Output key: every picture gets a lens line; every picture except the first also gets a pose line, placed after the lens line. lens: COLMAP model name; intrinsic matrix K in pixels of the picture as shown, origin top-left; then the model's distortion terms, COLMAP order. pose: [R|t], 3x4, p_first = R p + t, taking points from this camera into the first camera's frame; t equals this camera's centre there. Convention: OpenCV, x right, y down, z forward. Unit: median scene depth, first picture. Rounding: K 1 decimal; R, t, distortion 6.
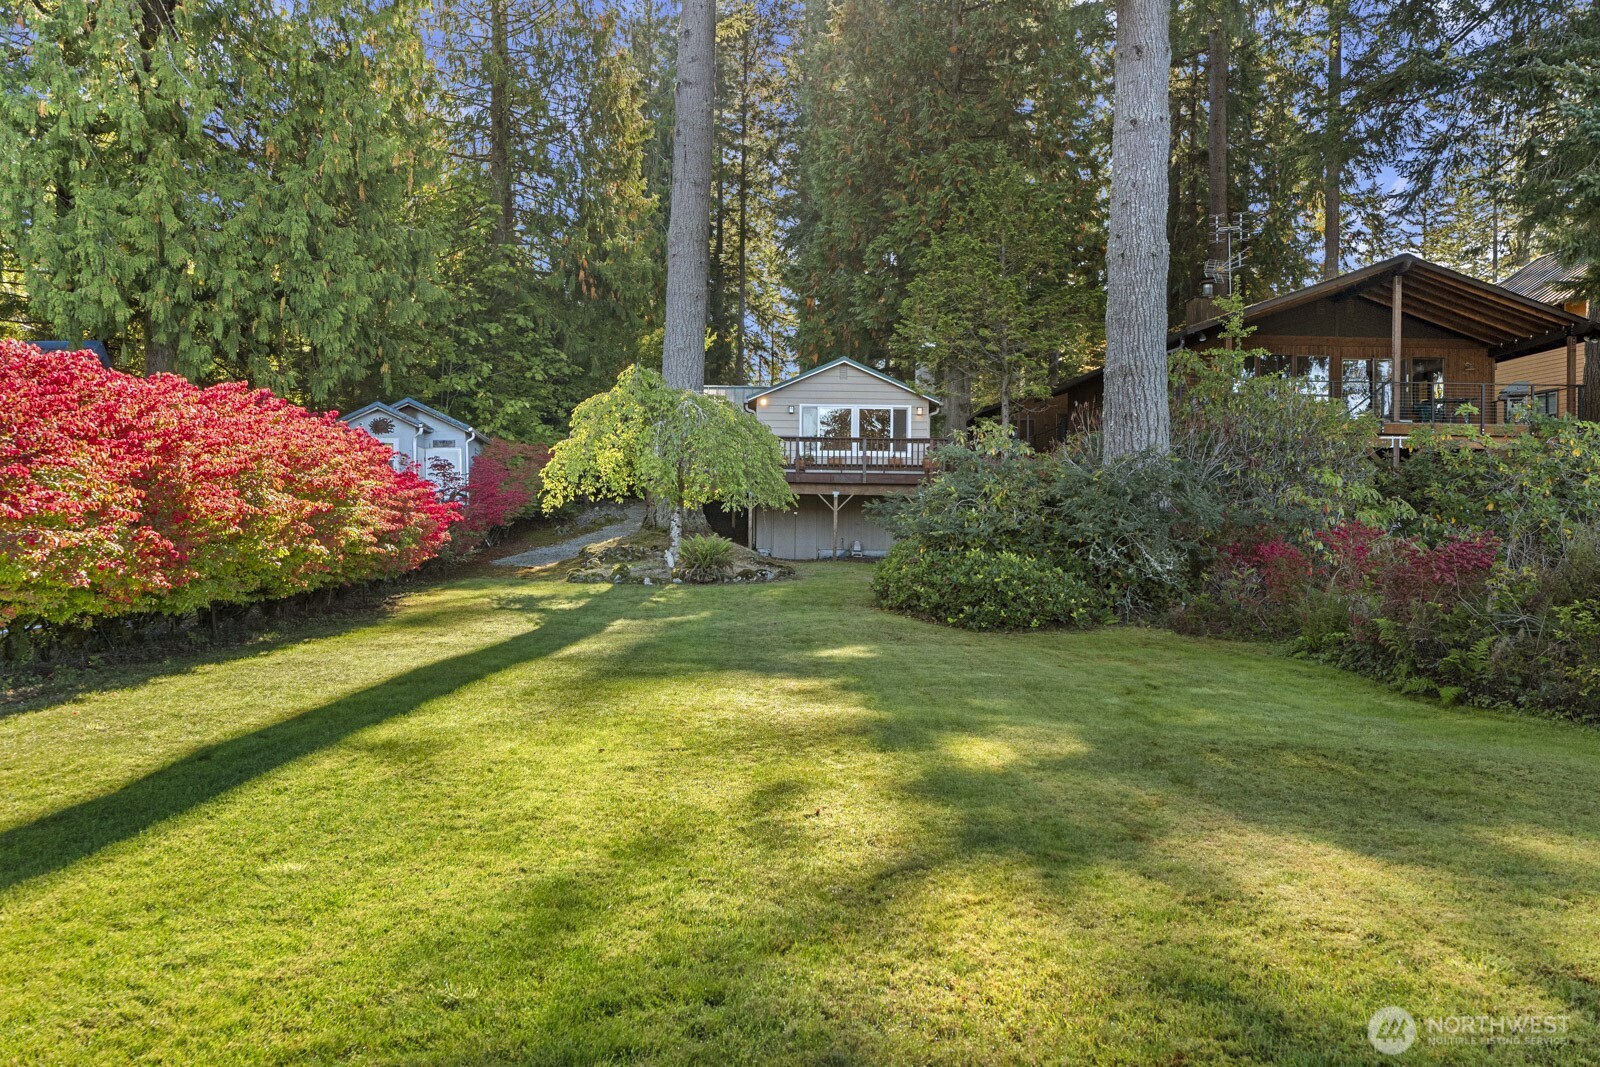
lens RADIAL K [[1310.2, 0, 798.9], [0, 1310.2, 531.0], [0, 0, 1]] dist [0.002848, -0.003401]
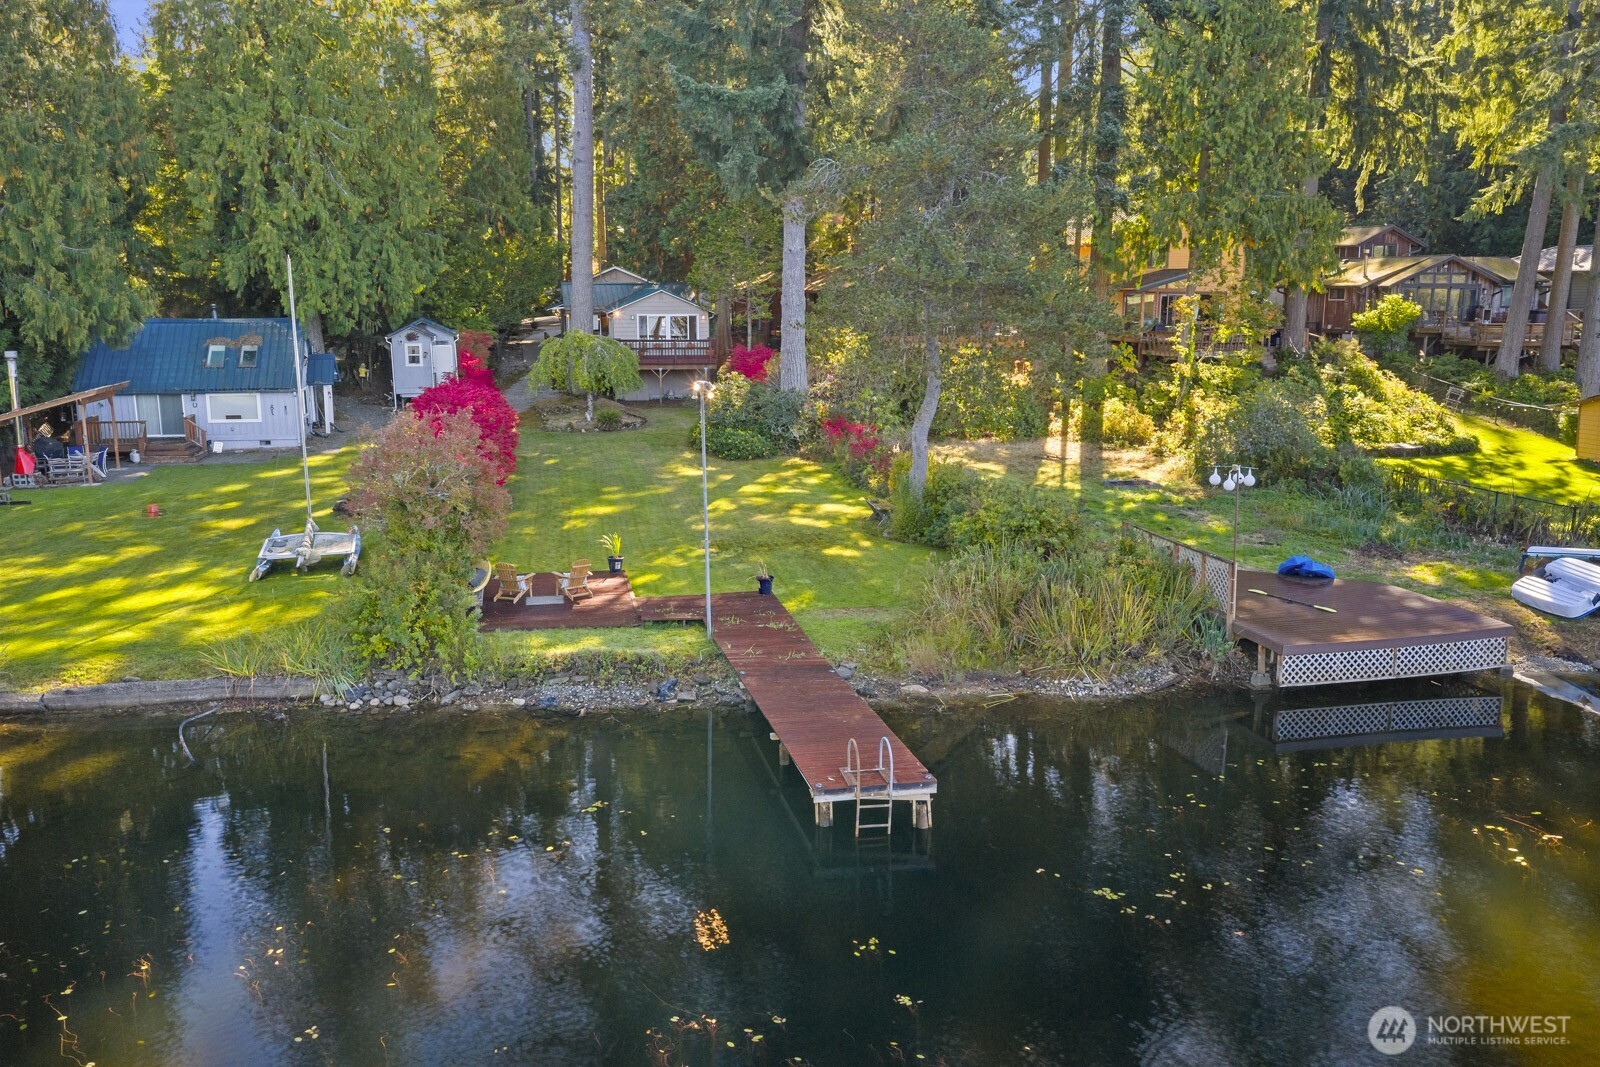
lens RADIAL K [[1343.3, 0, 799.5], [0, 1343.3, 535.1], [0, 0, 1]] dist [0.028586, -0.011866]
pose [[0.985824, -0.038316, 0.163350, -0.100913], [0.005263, 0.980159, 0.198143, -0.177855], [-0.167701, -0.194475, 0.966466, -0.965654]]
